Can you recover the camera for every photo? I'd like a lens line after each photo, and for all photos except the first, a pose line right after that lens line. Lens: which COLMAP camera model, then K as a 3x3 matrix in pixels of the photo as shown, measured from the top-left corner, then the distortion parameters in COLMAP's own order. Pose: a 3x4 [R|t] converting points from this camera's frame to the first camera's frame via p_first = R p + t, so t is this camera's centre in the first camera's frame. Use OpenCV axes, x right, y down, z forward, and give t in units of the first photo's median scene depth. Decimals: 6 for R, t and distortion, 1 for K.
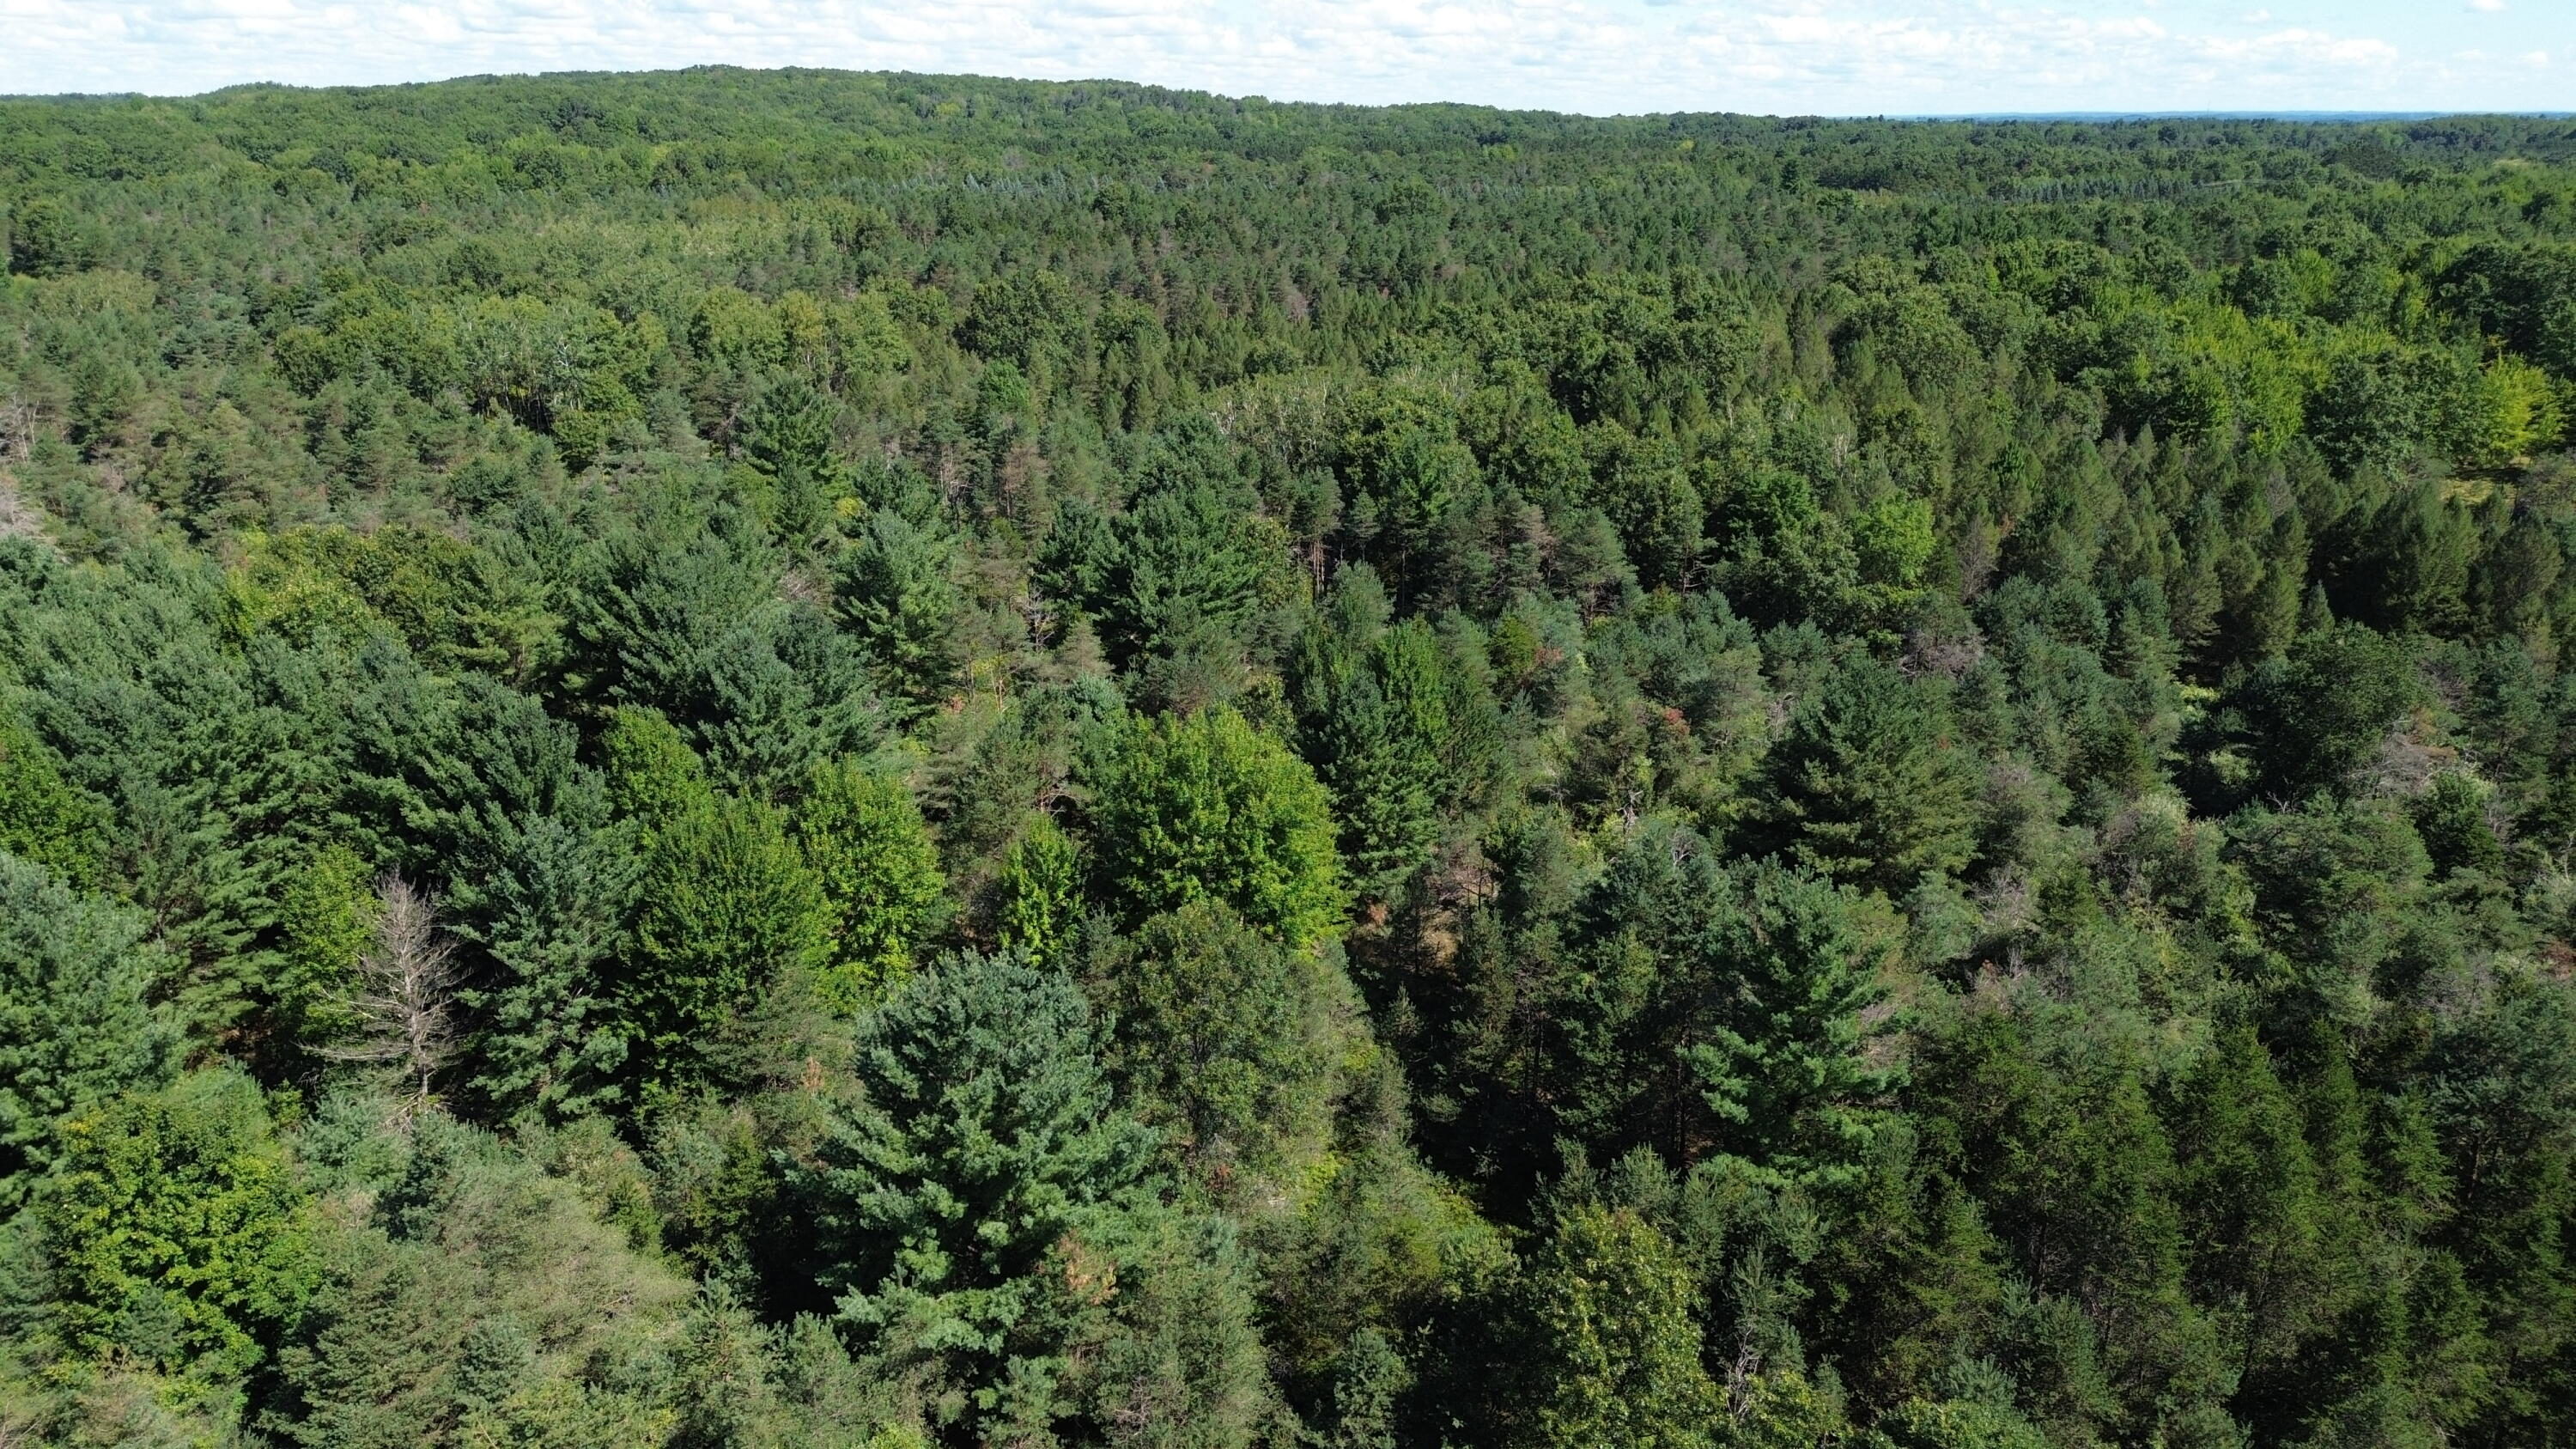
lens RADIAL K [[1829.3, 0, 1288.0], [0, 1829.3, 724.5], [0, 0, 1]] dist [0.069528, -0.063135]
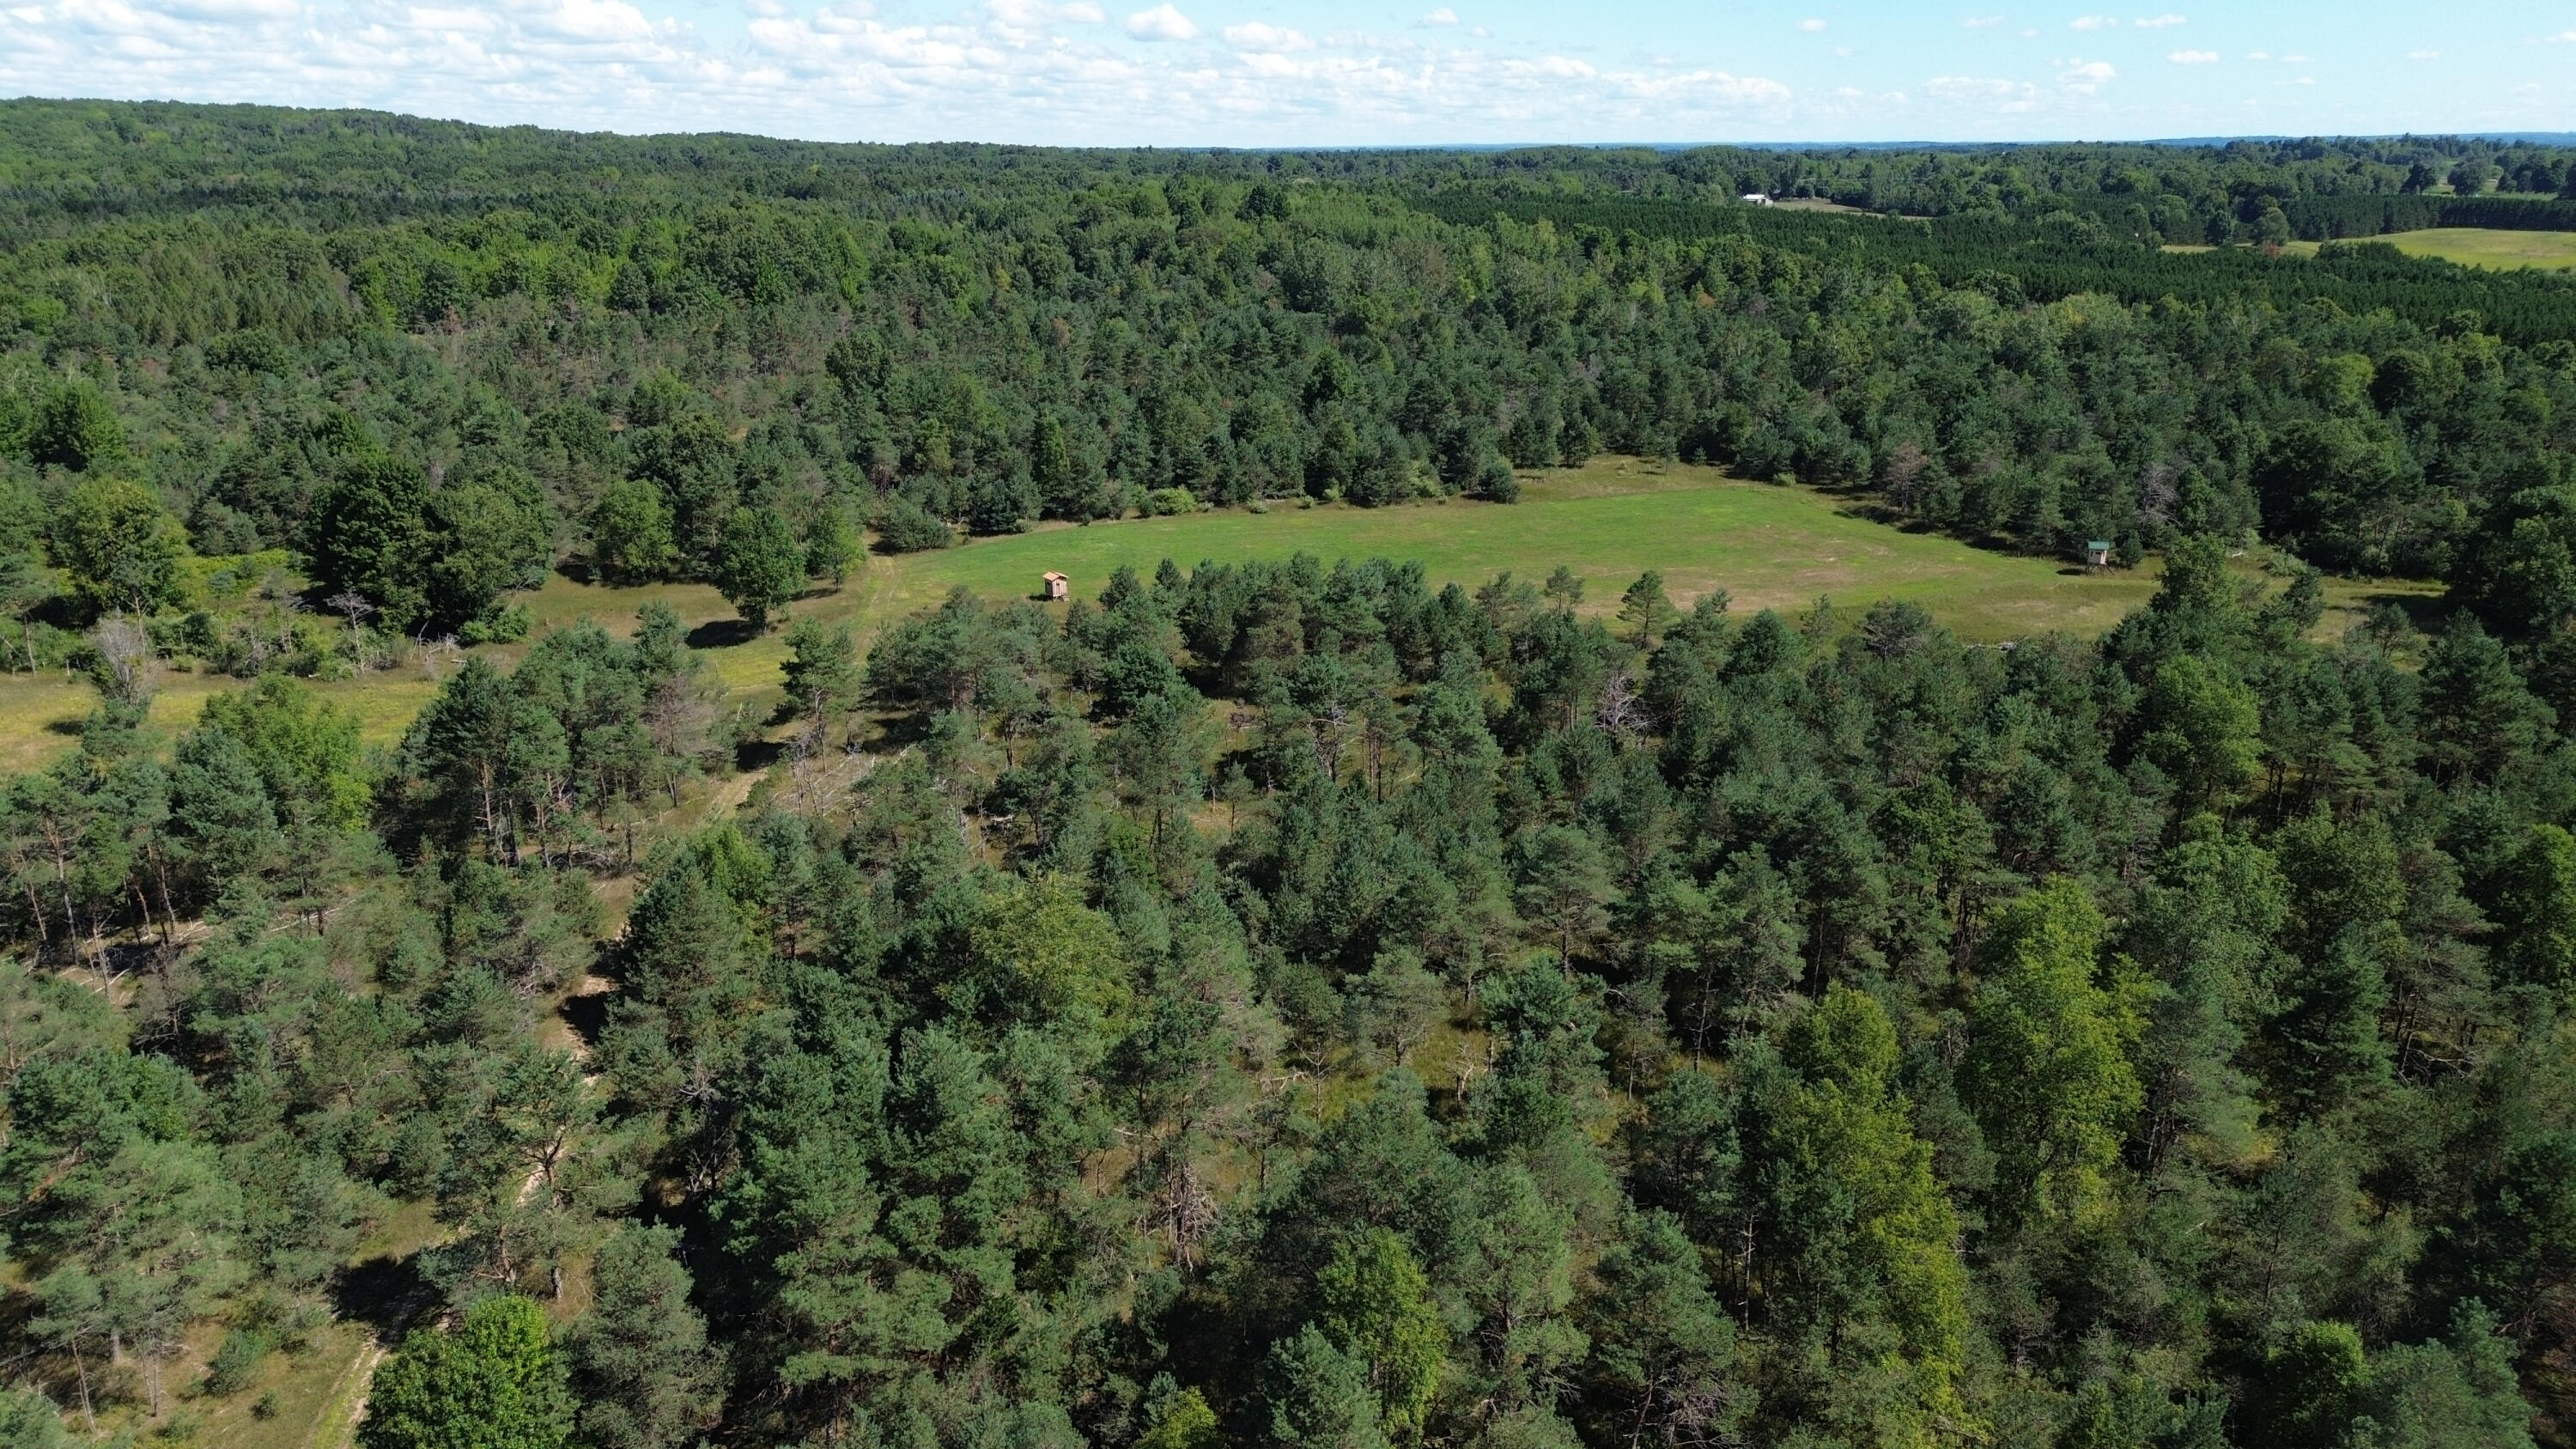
lens RADIAL K [[1825.8, 0, 1280.4], [0, 1825.8, 733.9], [0, 0, 1]] dist [0.074975, -0.073706]
pose [[0.970210, -0.077184, 0.229639, 0.716733], [0.079283, 0.996852, 0.000088, 0.298655], [-0.228923, 0.018121, 0.973276, -0.905515]]
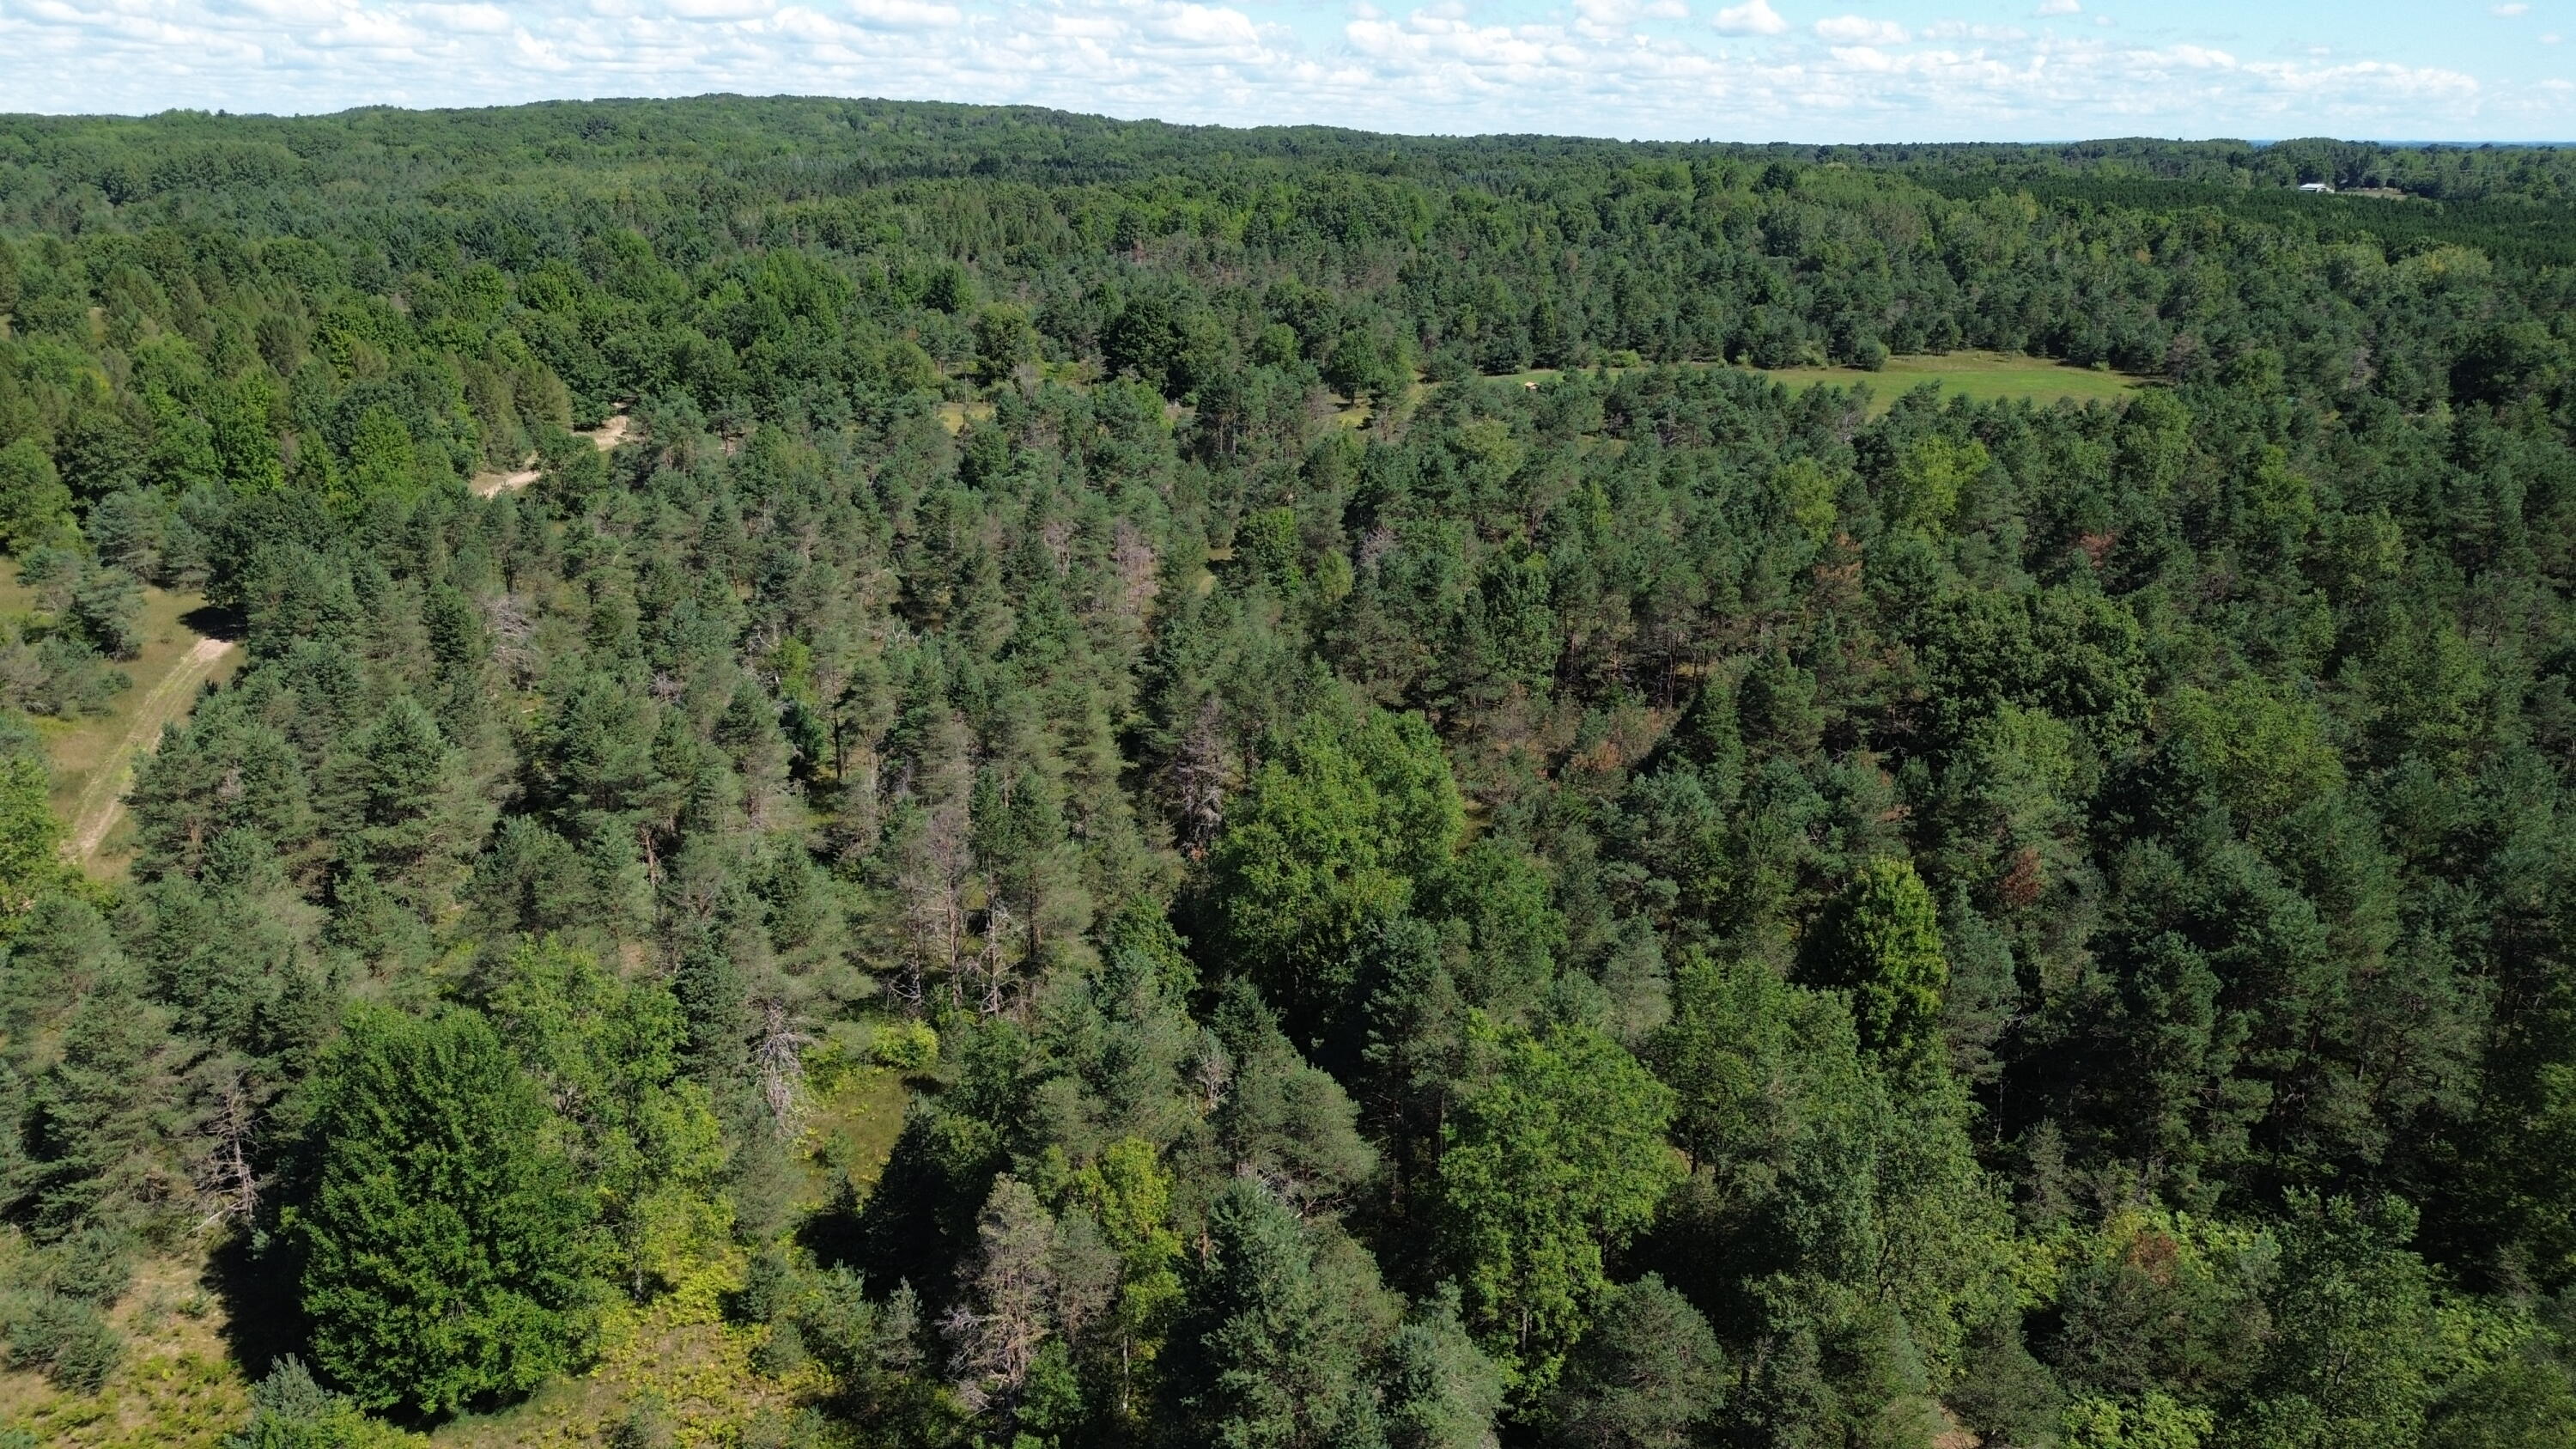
lens RADIAL K [[1825.8, 0, 1280.4], [0, 1825.8, 733.9], [0, 0, 1]] dist [0.074975, -0.073706]
pose [[0.998873, 0.018812, -0.043573, 0.697478], [-0.019130, 0.999793, -0.006881, 0.462034], [0.043435, 0.007707, 0.999027, -1.335956]]
